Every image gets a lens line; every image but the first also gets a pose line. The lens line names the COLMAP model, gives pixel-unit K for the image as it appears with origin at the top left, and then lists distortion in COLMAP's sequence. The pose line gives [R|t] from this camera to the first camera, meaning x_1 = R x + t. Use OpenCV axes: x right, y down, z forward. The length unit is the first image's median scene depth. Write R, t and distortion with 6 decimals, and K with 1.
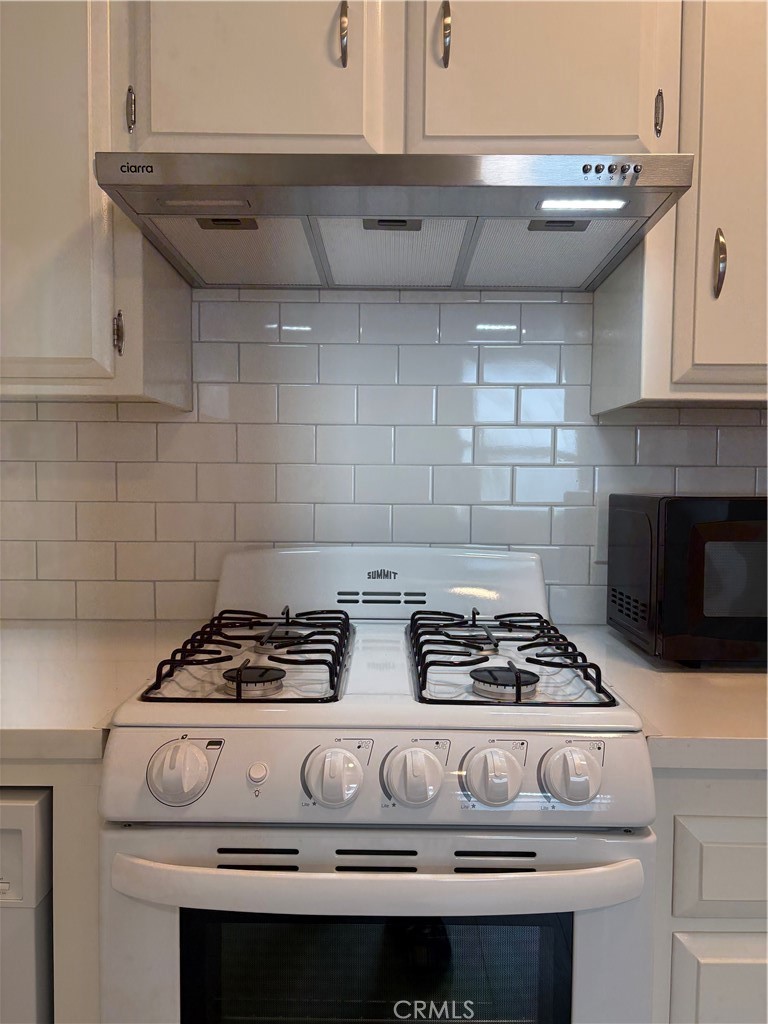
lens RADIAL K [[769.2, 0, 384.0], [0, 769.2, 512.0], [0, 0, 1]] dist [-0.007263, -0.003566]
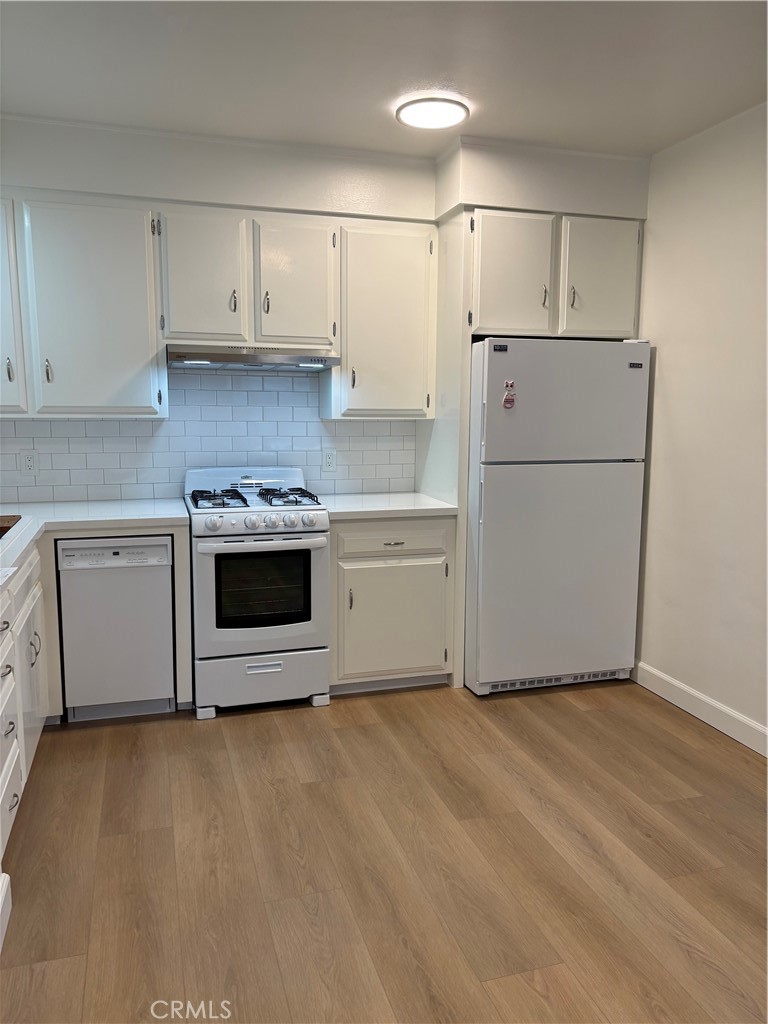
lens RADIAL K [[773.7, 0, 384.0], [0, 773.7, 512.0], [0, 0, 1]] dist [0.064846, -0.078902]
pose [[0.954278, -0.042180, 0.295931, -0.533413], [0.014038, 0.995226, 0.096583, -0.088085], [-0.298592, -0.088012, 0.950314, -2.705544]]
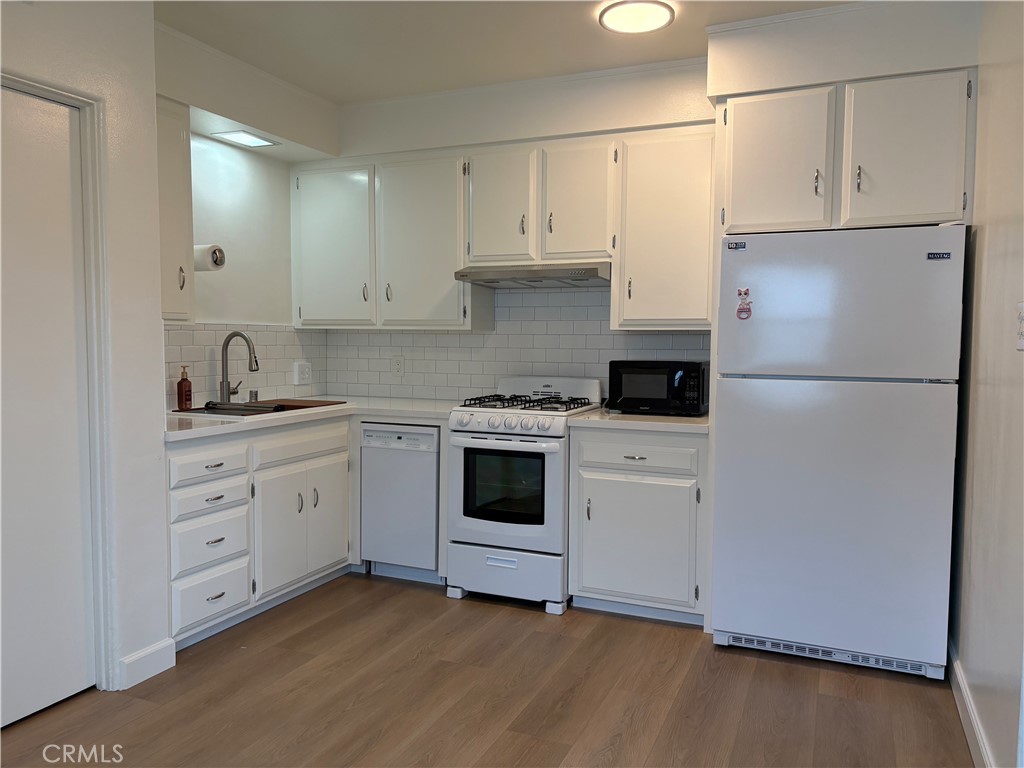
lens RADIAL K [[773.7, 0, 509.2], [0, 773.7, 389.0], [0, 0, 1]] dist [0.064846, -0.078902]
pose [[0.919067, 0.025467, -0.393279, 1.536491], [-0.019642, 0.999630, 0.018830, 0.057647], [0.393613, -0.009581, 0.919226, -2.686476]]
